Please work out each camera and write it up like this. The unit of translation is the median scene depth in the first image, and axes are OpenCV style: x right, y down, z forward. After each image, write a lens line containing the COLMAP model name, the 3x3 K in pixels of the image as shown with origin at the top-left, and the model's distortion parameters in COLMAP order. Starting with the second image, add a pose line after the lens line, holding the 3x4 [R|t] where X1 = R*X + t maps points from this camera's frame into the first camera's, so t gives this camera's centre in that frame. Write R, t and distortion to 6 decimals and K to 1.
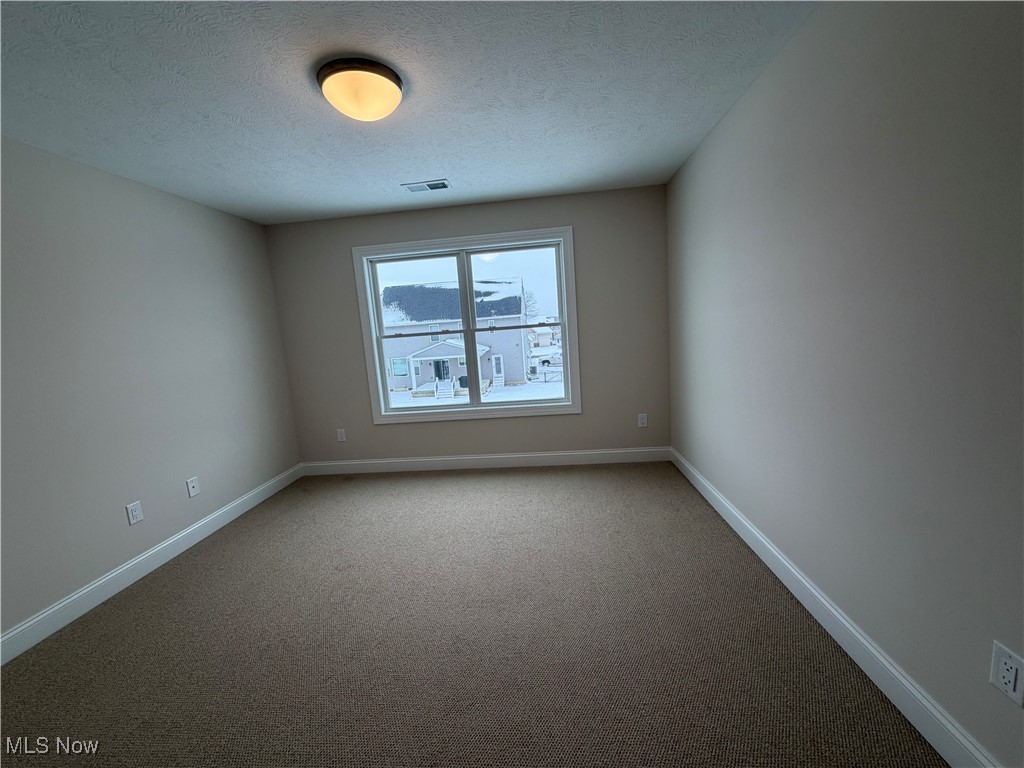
lens RADIAL K [[402.4, 0, 494.4], [0, 402.4, 384.6], [0, 0, 1]] dist [0.023292, -0.000040]
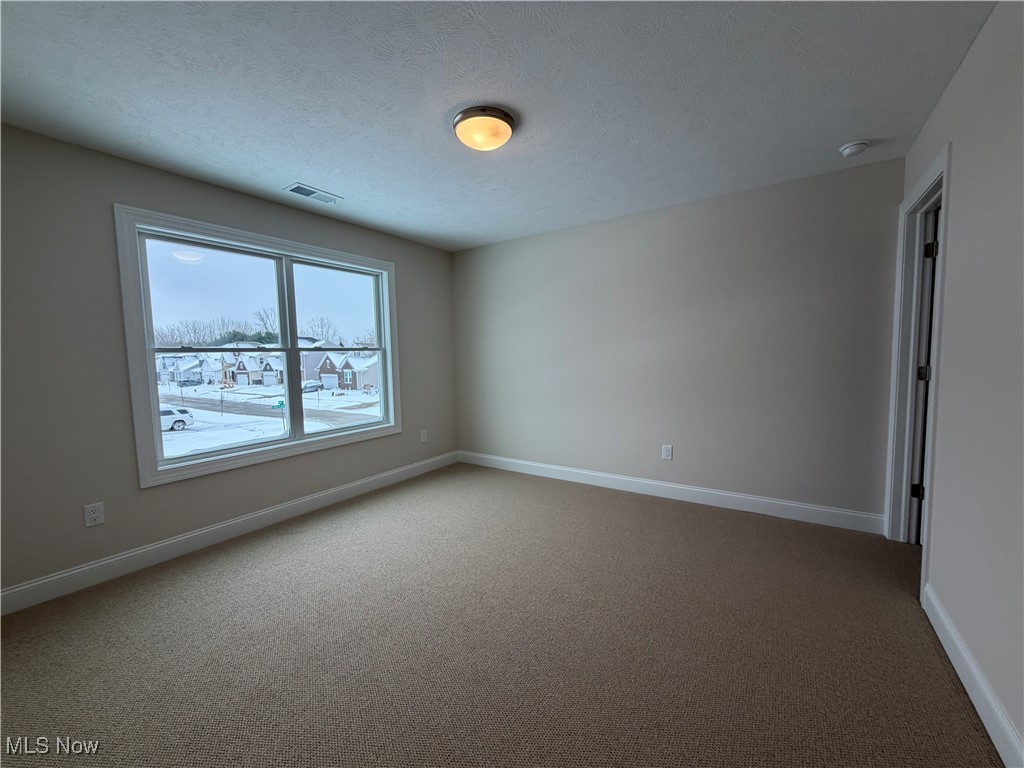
lens RADIAL K [[405.5, 0, 510.5], [0, 405.5, 386.1], [0, 0, 1]] dist [0.000399, -0.000164]
pose [[0.492517, -0.003772, 0.870295, -0.582094], [0.112876, 0.991821, -0.059580, 0.046023], [-0.862952, 0.127579, 0.488914, 0.198200]]
